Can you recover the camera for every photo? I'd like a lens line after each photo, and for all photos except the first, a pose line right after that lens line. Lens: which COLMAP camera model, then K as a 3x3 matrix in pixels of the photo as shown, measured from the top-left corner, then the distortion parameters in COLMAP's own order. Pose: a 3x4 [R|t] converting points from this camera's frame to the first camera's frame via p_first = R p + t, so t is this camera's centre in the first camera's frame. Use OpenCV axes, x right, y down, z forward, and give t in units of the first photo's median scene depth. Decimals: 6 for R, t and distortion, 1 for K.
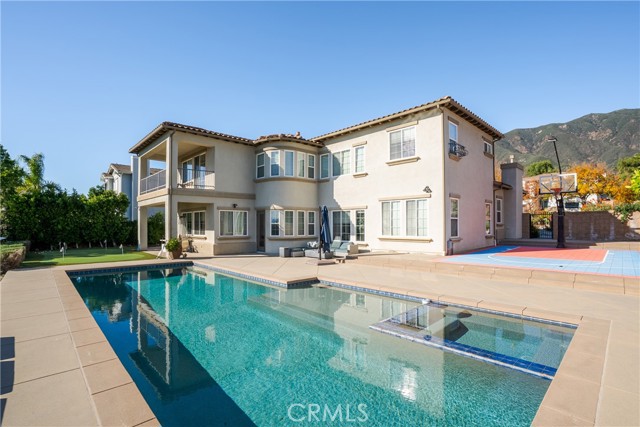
lens RADIAL K [[304.3, 0, 318.3], [0, 304.3, 222.9], [0, 0, 1]] dist [-0.026896, 0.001198]
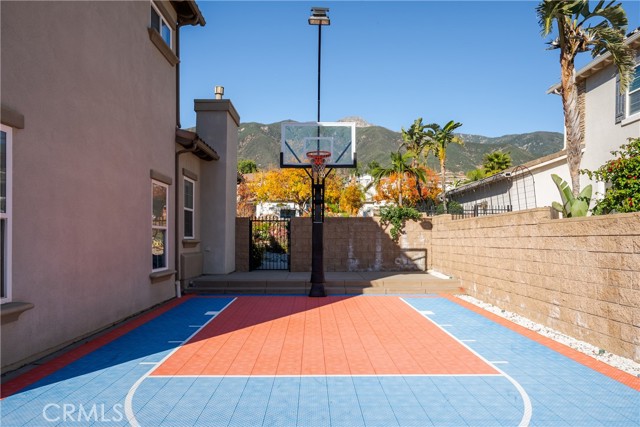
lens RADIAL K [[428.6, 0, 320.7], [0, 428.6, 237.7], [0, 0, 1]] dist [0.001163, -0.000263]
pose [[0.681010, 0.007111, 0.732239, 0.309735], [-0.009262, 0.999957, -0.001096, -0.001437], [-0.732215, -0.006036, 0.681047, 0.495175]]
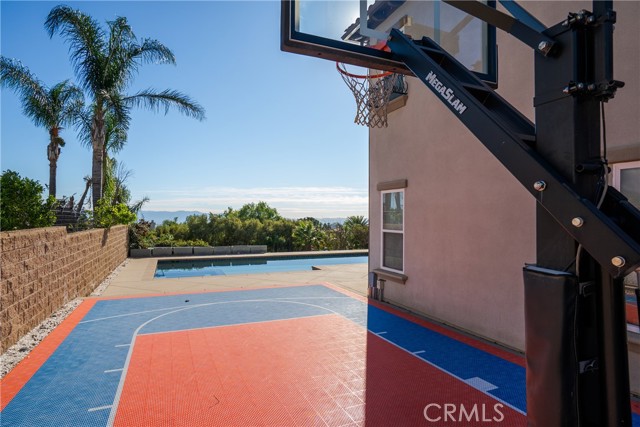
lens RADIAL K [[370.2, 0, 320.3], [0, 370.2, 212.2], [0, 0, 1]] dist [-0.019525, 0.018824]
pose [[-0.348519, -0.012254, -0.937222, 0.802952], [0.005435, 0.999871, -0.015094, -0.030119], [0.937286, -0.010354, -0.348408, 0.850308]]
